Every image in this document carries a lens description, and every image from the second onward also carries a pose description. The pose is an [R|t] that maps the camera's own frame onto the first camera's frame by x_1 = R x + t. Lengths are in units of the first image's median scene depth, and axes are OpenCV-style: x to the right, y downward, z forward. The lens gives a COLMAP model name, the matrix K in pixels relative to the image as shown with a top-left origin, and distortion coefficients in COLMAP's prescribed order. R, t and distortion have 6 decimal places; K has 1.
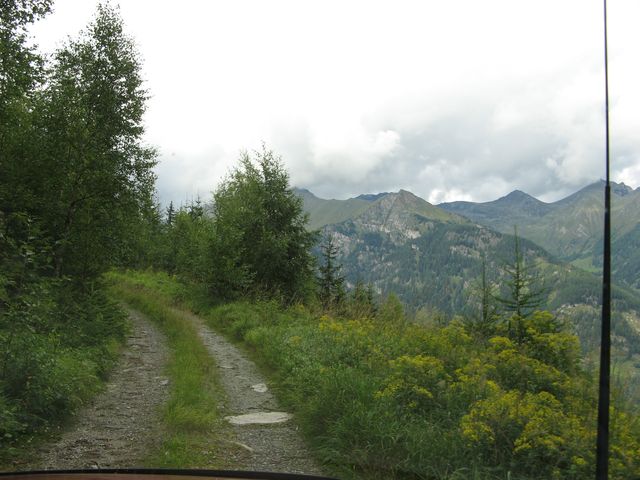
lens RADIAL K [[654.8, 0, 320.9], [0, 654.8, 241.1], [0, 0, 1]] dist [-0.020471, 0.000000]
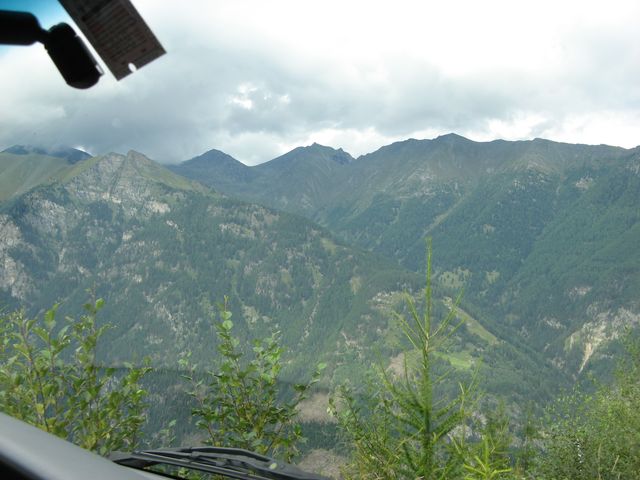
lens RADIAL K [[792.6, 0, 319.6], [0, 792.6, 238.6], [0, 0, 1]] dist [0.029670, 0.000000]
pose [[0.905696, 0.001844, 0.423923, -0.122310], [-0.018811, 0.999180, 0.035843, -0.012497], [-0.423510, -0.040437, 0.904989, 0.009417]]
